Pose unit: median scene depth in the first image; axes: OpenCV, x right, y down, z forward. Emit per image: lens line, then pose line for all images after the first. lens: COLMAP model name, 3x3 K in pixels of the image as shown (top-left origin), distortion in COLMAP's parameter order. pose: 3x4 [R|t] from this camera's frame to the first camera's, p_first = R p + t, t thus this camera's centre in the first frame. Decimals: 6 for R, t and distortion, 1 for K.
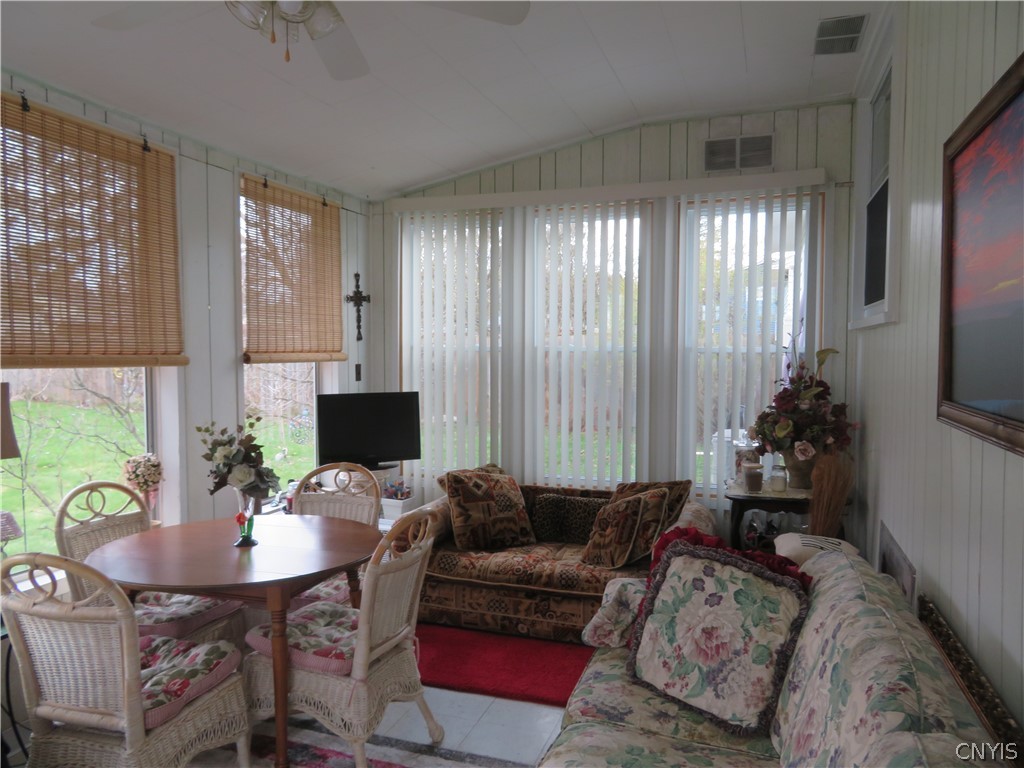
lens RADIAL K [[731.1, 0, 511.4], [0, 731.1, 381.4], [0, 0, 1]] dist [0.003820, 0.005604]
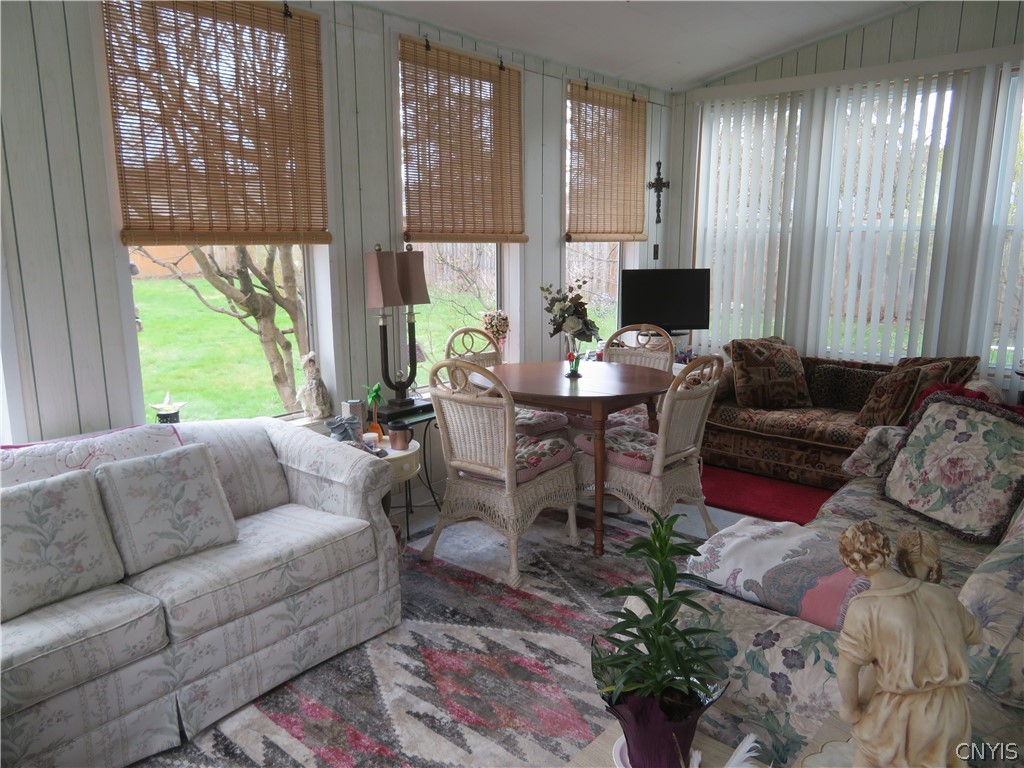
lens RADIAL K [[731.1, 0, 511.4], [0, 731.1, 381.4], [0, 0, 1]] dist [0.003820, 0.005604]
pose [[0.927730, 0.068152, -0.366976, 0.017198], [-0.012936, 0.988469, 0.150869, 0.024625], [0.373027, -0.135219, 0.917914, -0.207934]]
